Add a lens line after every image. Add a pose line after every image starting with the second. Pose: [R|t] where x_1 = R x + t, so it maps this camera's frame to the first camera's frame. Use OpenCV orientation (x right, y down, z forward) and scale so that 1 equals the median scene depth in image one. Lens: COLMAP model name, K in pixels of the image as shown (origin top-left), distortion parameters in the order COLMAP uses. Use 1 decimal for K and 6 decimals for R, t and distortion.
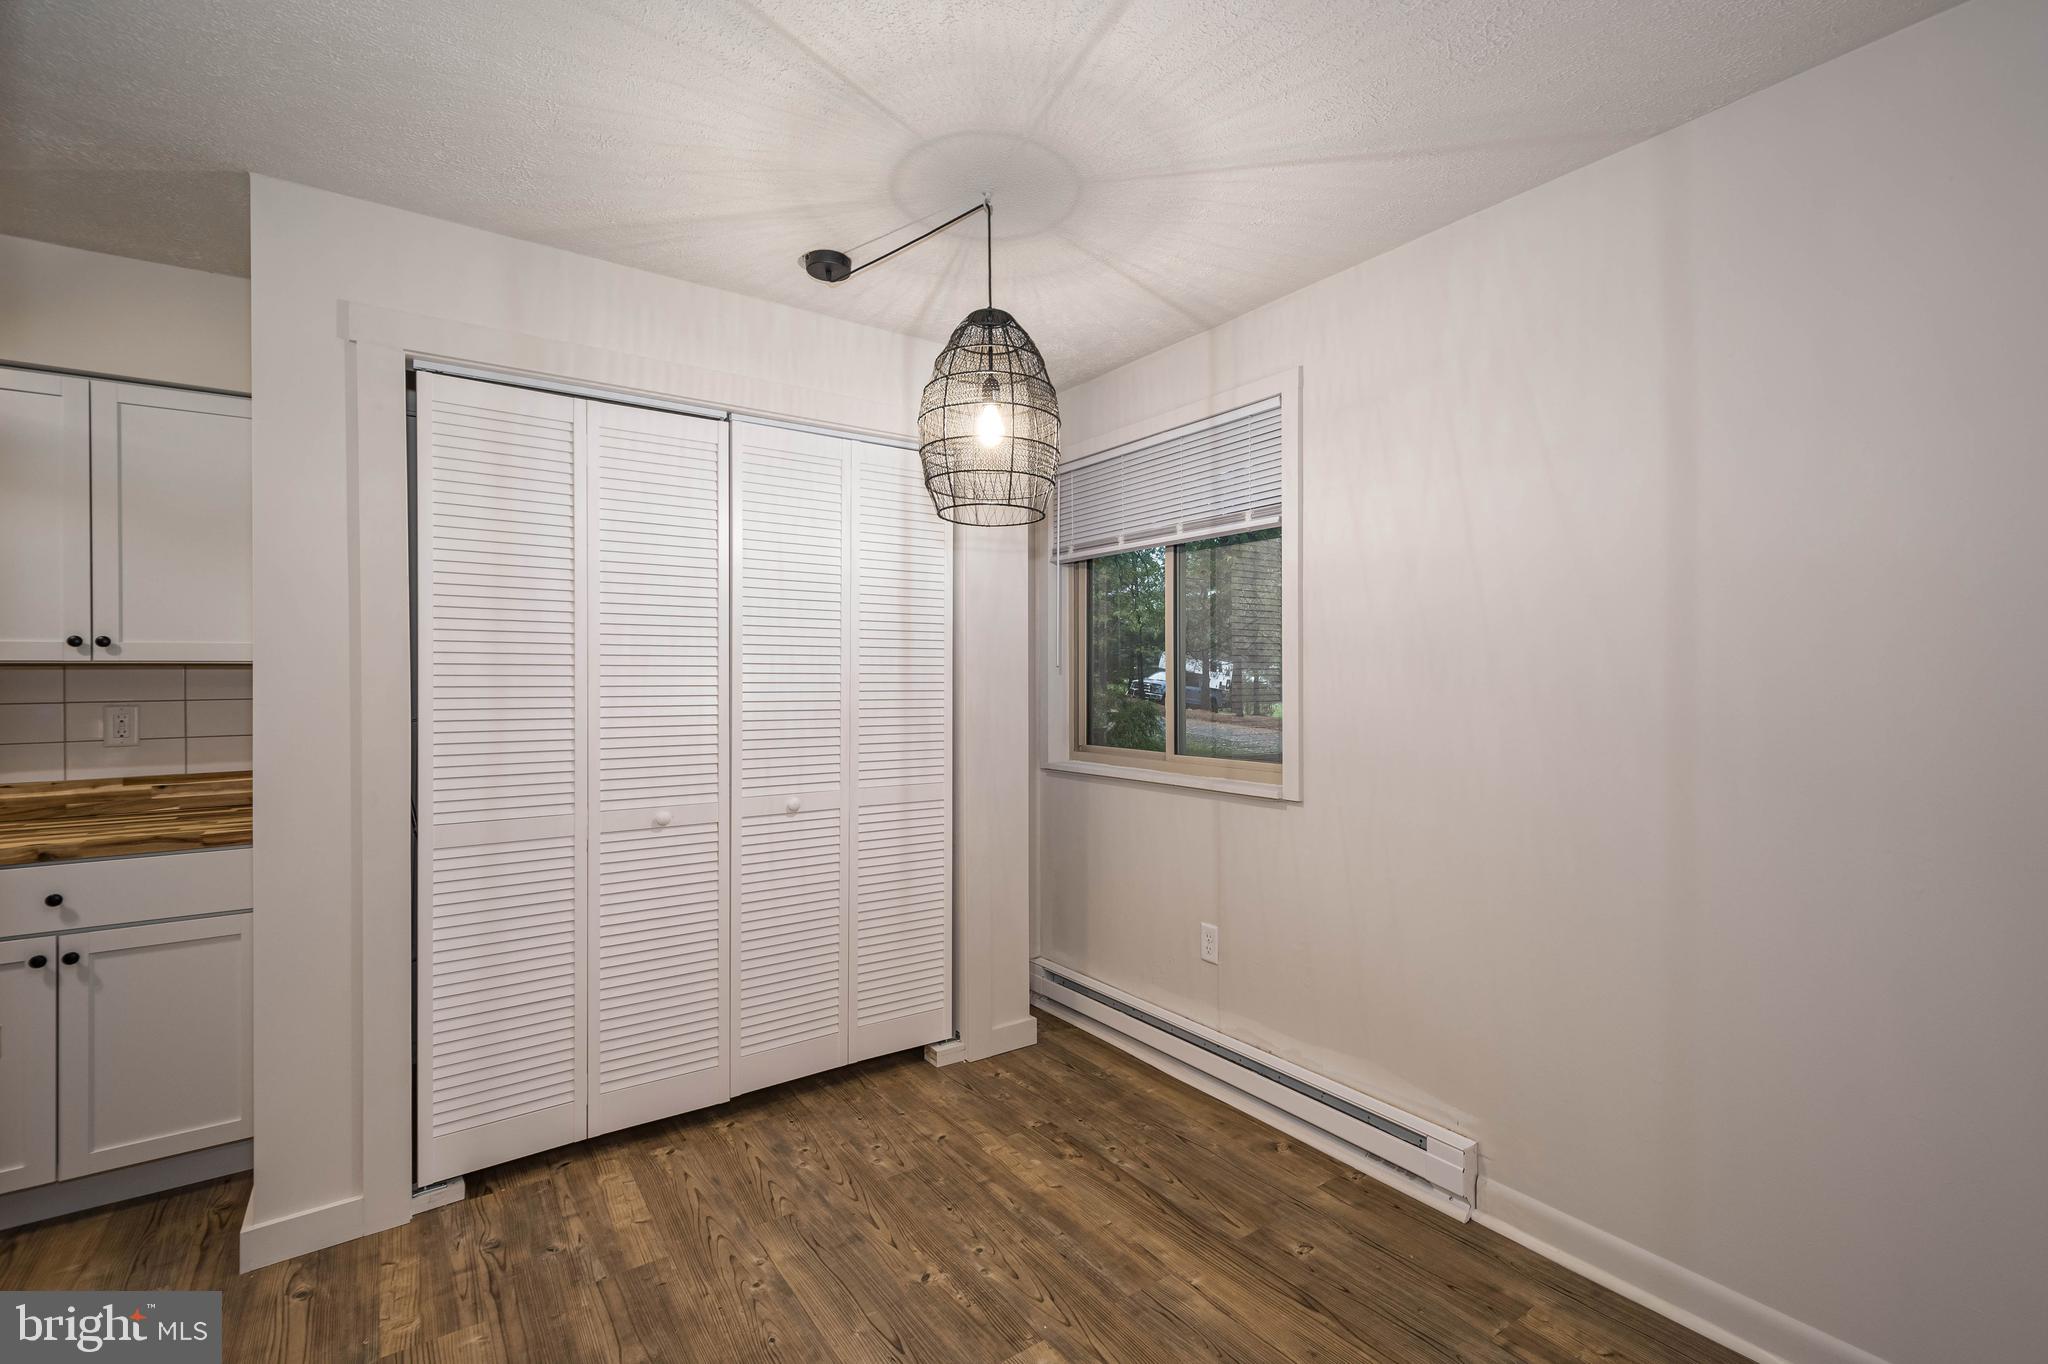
lens RADIAL K [[898.5, 0, 1034.4], [0, 898.5, 676.4], [0, 0, 1]] dist [-0.009886, 0.000601]
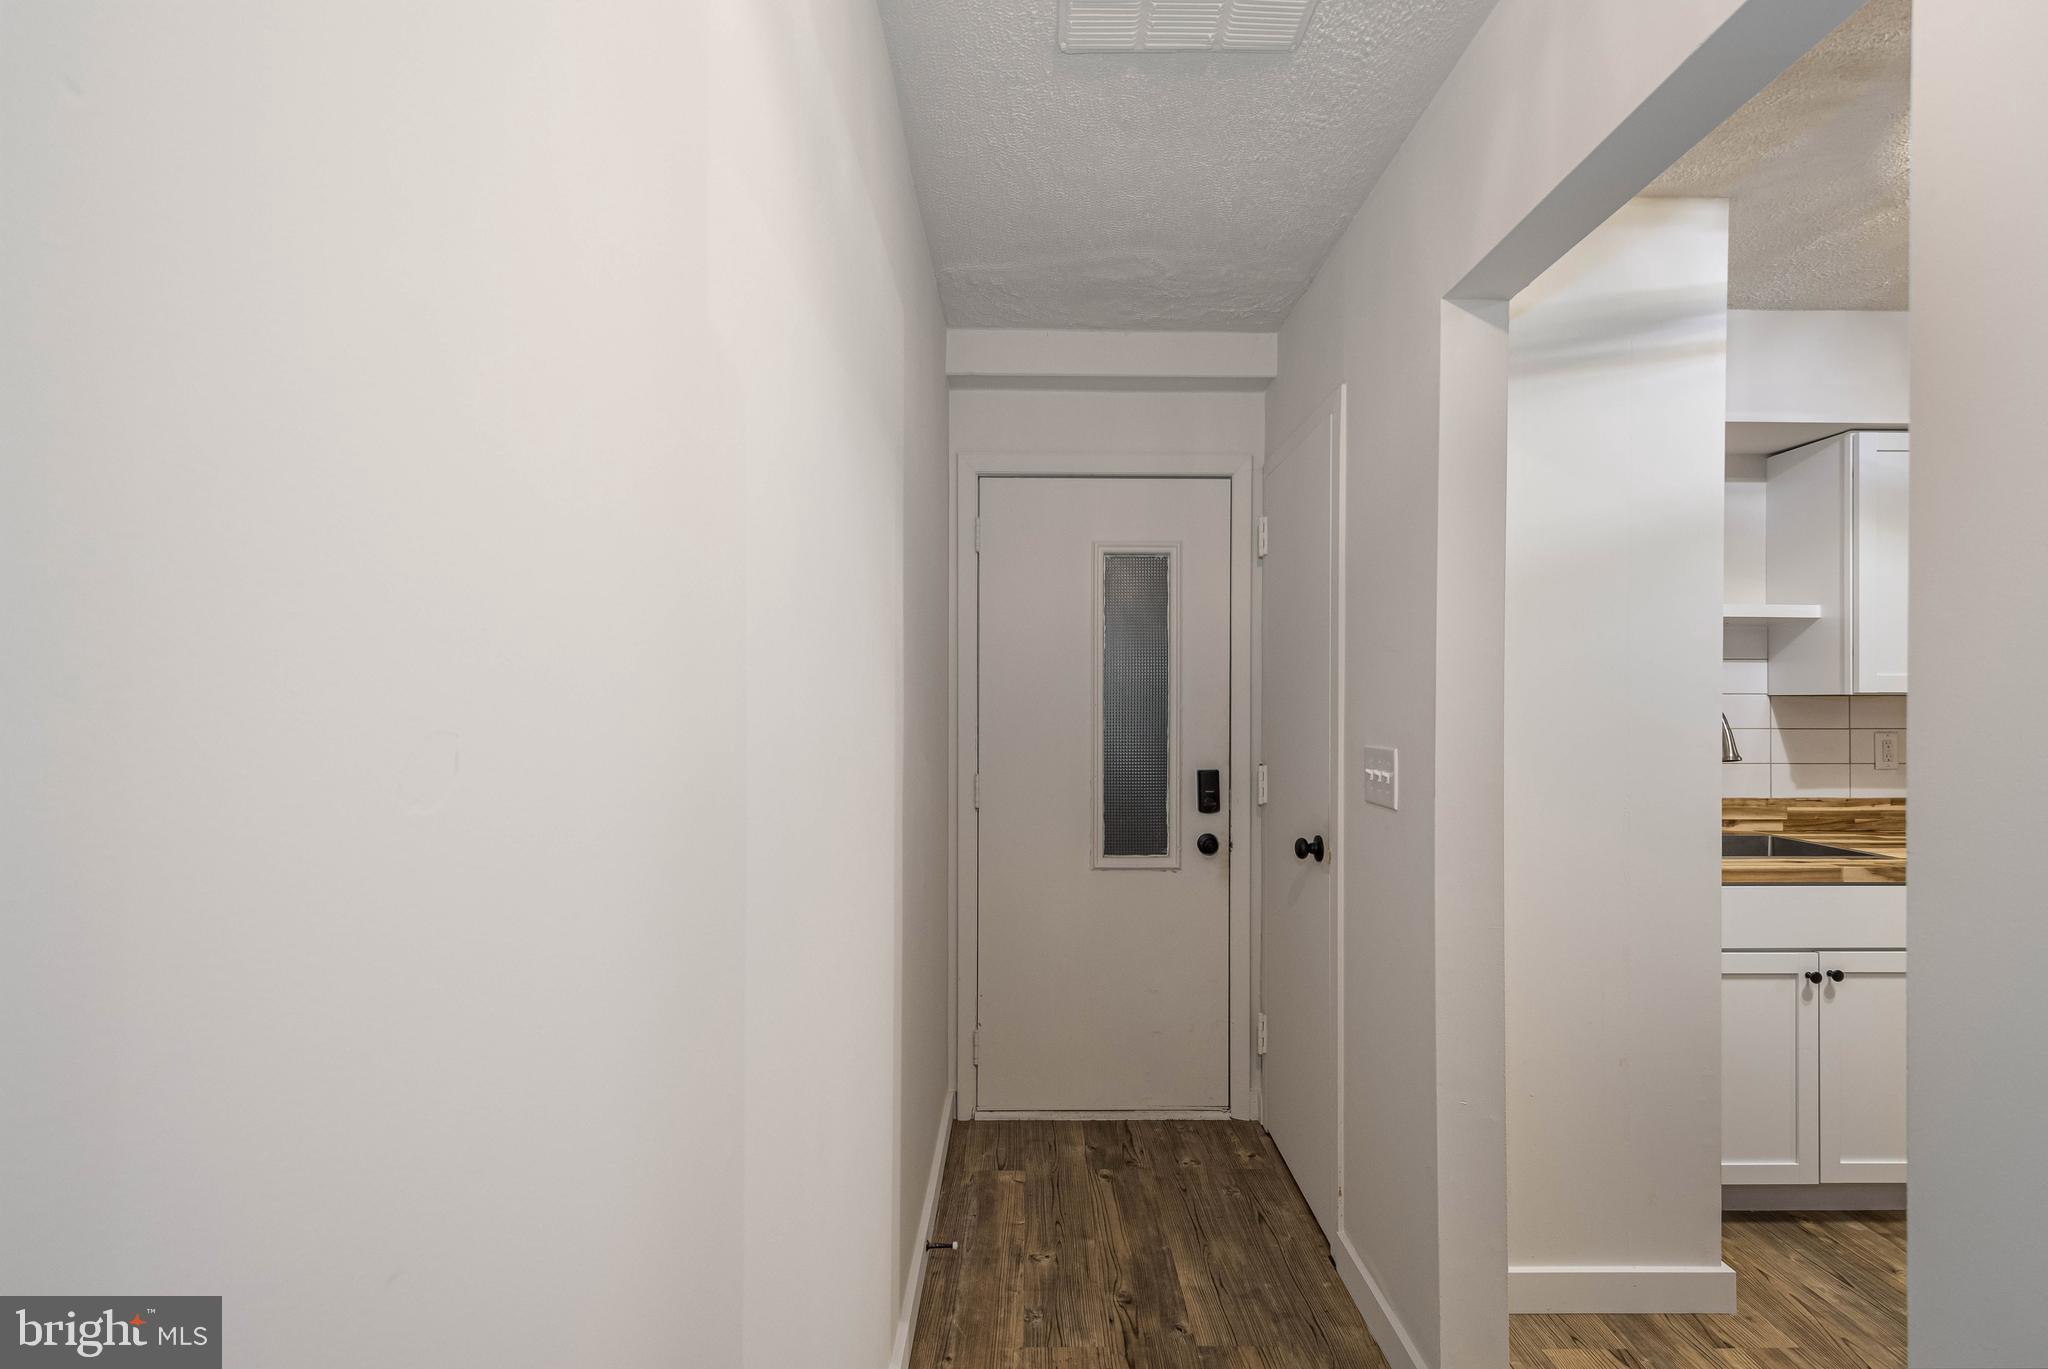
lens RADIAL K [[902.2, 0, 1025.6], [0, 902.2, 699.1], [0, 0, 1]] dist [0.001280, -0.000212]
pose [[0.806646, 0.009673, -0.590956, -1.256682], [-0.009867, 0.999947, 0.002900, -0.001263], [0.590953, 0.003491, 0.806698, -0.546078]]
